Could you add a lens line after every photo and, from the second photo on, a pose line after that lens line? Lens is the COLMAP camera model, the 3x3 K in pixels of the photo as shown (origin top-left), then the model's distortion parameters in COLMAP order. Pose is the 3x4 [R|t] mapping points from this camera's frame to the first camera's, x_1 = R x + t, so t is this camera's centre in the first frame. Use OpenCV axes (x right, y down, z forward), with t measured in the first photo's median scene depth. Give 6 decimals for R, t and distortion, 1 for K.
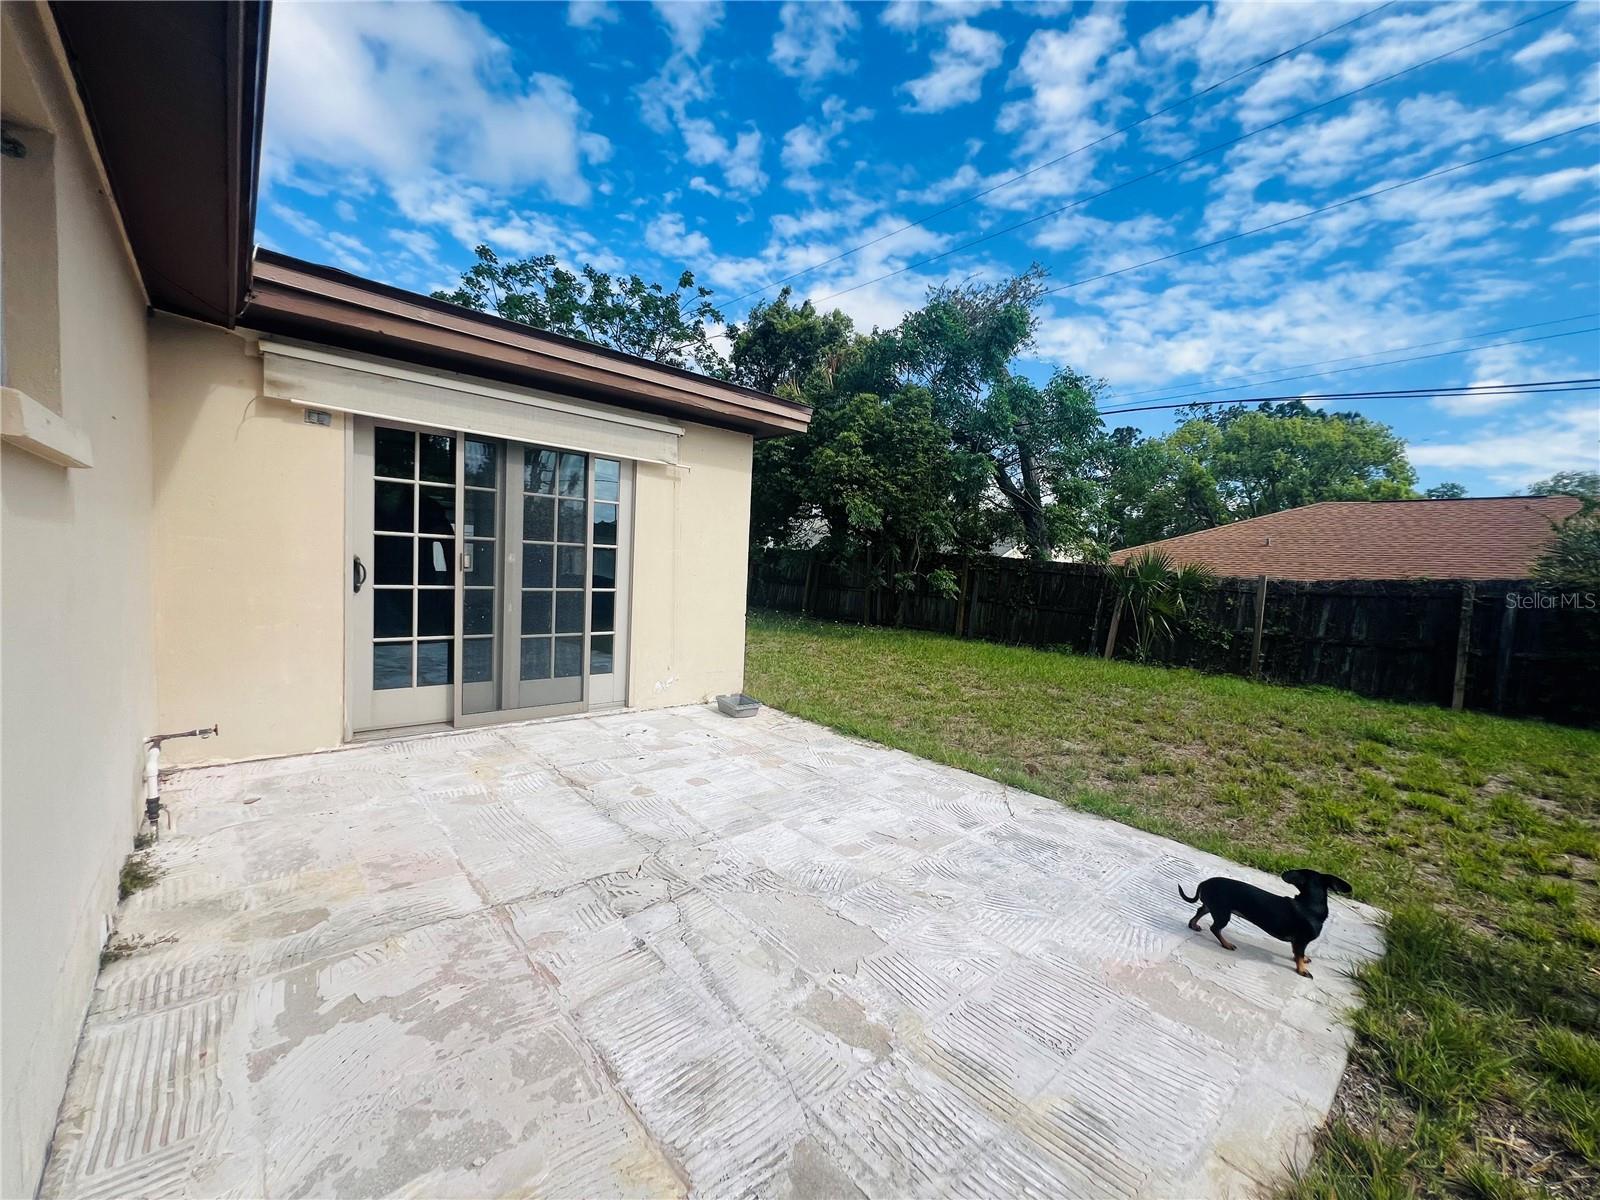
lens RADIAL K [[638.7, 0, 800.8], [0, 638.7, 597.5], [0, 0, 1]] dist [-0.000326, 0.000365]
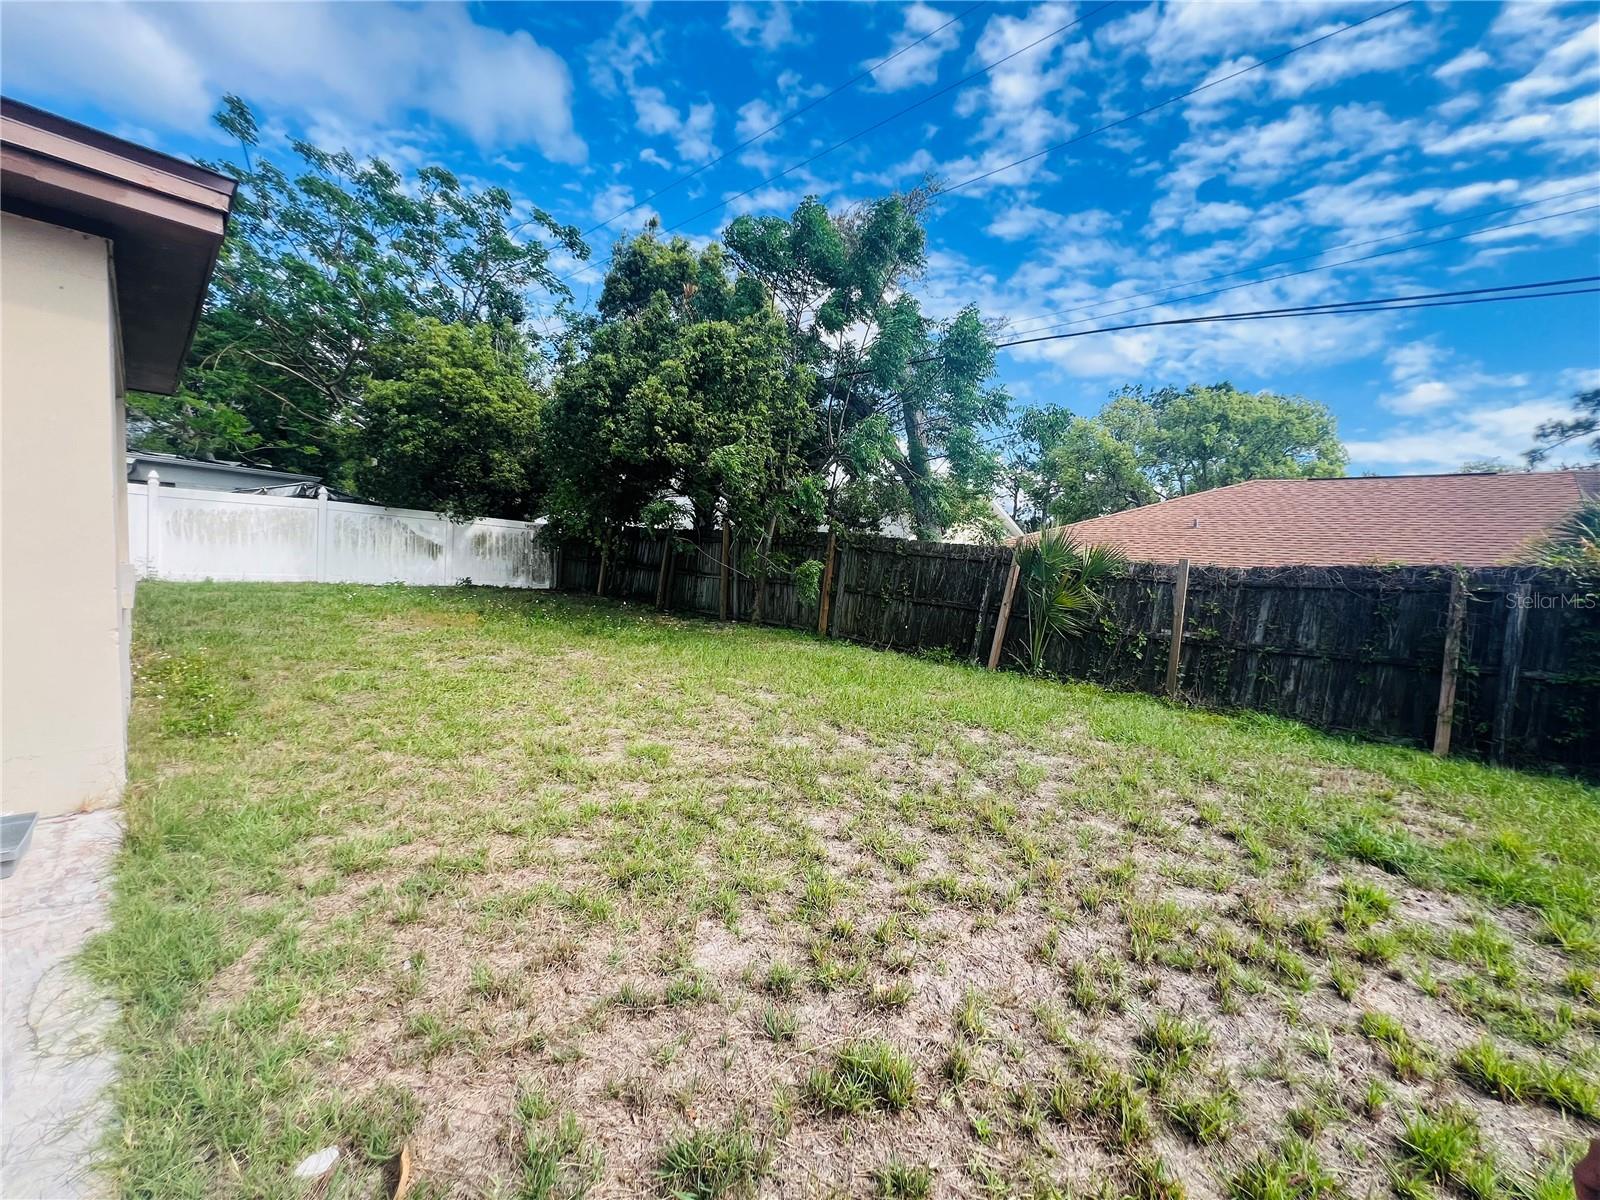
lens RADIAL K [[636.2, 0, 798.2], [0, 636.2, 606.2], [0, 0, 1]] dist [0.000518, -0.000271]
pose [[0.997673, 0.000753, 0.068172, 0.216444], [-0.003167, 0.999372, 0.035305, -0.005216], [-0.068103, -0.035438, 0.997049, 0.281760]]
